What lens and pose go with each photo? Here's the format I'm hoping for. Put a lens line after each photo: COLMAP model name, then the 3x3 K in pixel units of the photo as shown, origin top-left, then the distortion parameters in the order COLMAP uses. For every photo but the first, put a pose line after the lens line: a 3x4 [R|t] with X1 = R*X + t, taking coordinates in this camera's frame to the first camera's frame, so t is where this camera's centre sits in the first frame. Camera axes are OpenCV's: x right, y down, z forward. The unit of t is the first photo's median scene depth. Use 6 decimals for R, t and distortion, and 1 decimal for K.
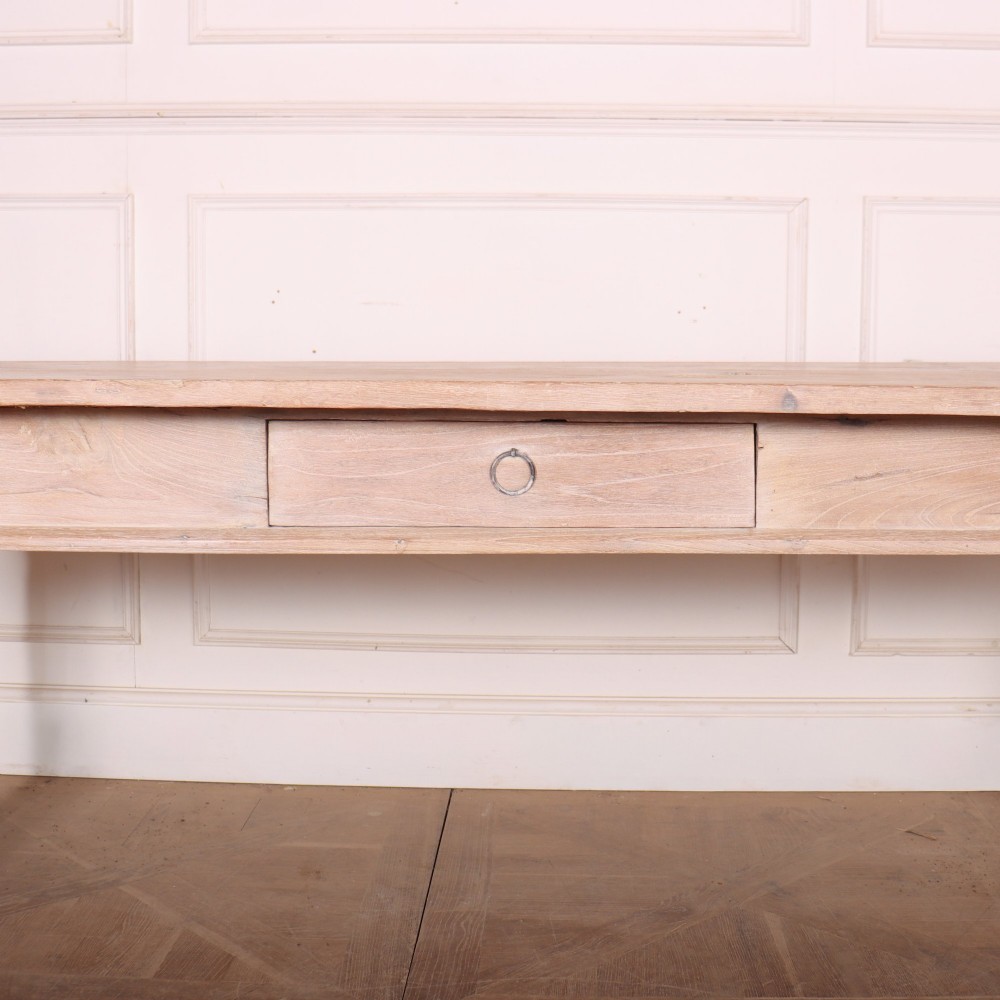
lens RADIAL K [[1484.2, 0, 530.3], [0, 1484.2, 500.7], [0, 0, 1]] dist [-0.173864, 0.129741]
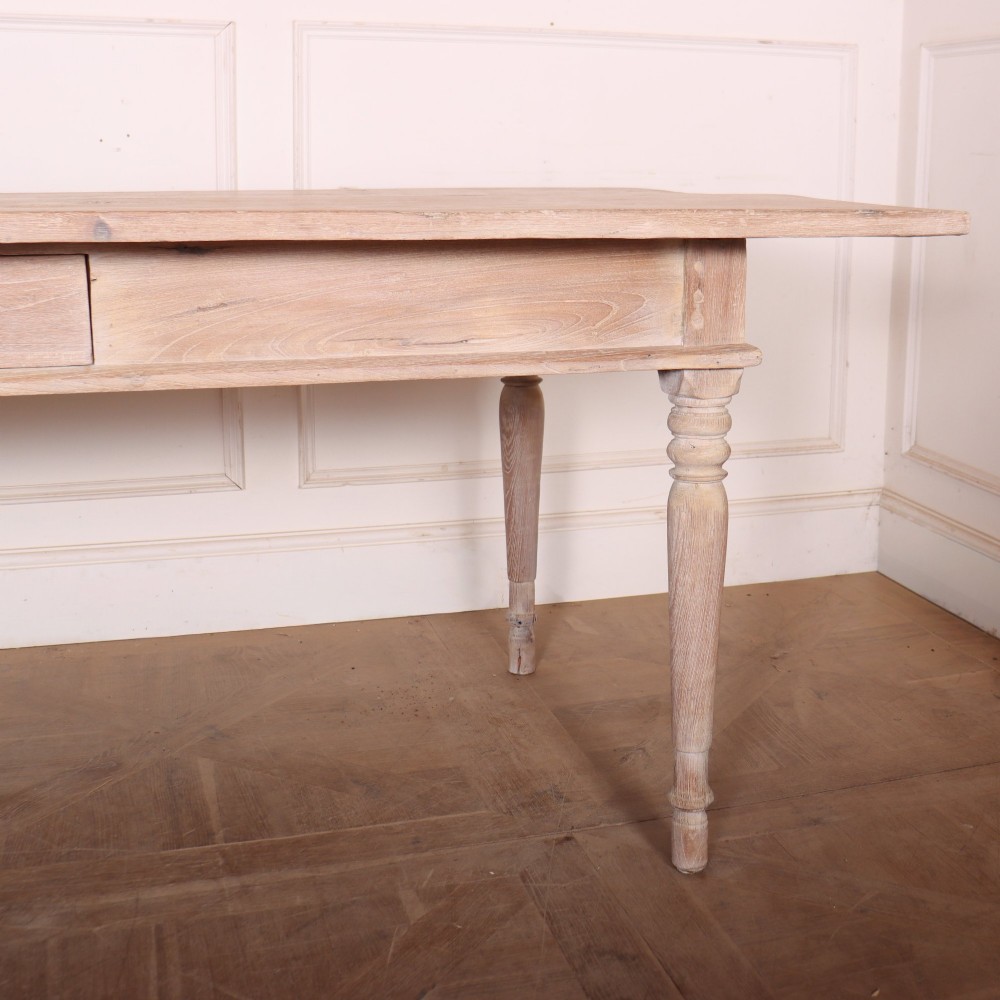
lens RADIAL K [[1458.7, 0, 670.9], [0, 1458.7, 401.5], [0, 0, 1]] dist [-0.183823, 0.155913]
pose [[0.923678, -0.049289, 0.379986, 0.105337], [0.030745, 0.998028, 0.054723, 0.002342], [-0.381934, -0.038864, 0.923372, 0.014937]]
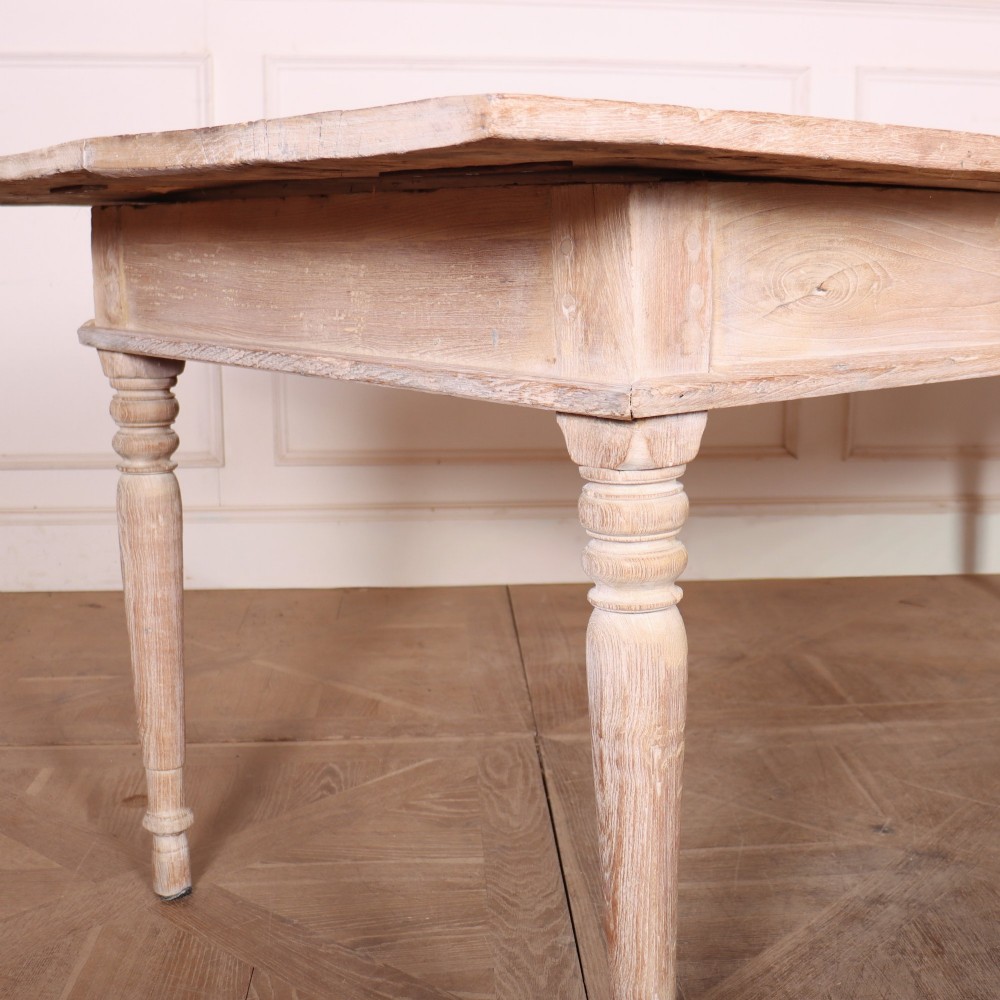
lens RADIAL K [[1436.3, 0, 634.3], [0, 1436.3, 547.0], [0, 0, 1]] dist [-0.179944, 0.139690]
pose [[0.987980, -0.031747, 0.151288, -0.157783], [0.017137, 0.995145, 0.096916, 0.077146], [-0.153630, -0.093158, 0.983727, -0.139251]]
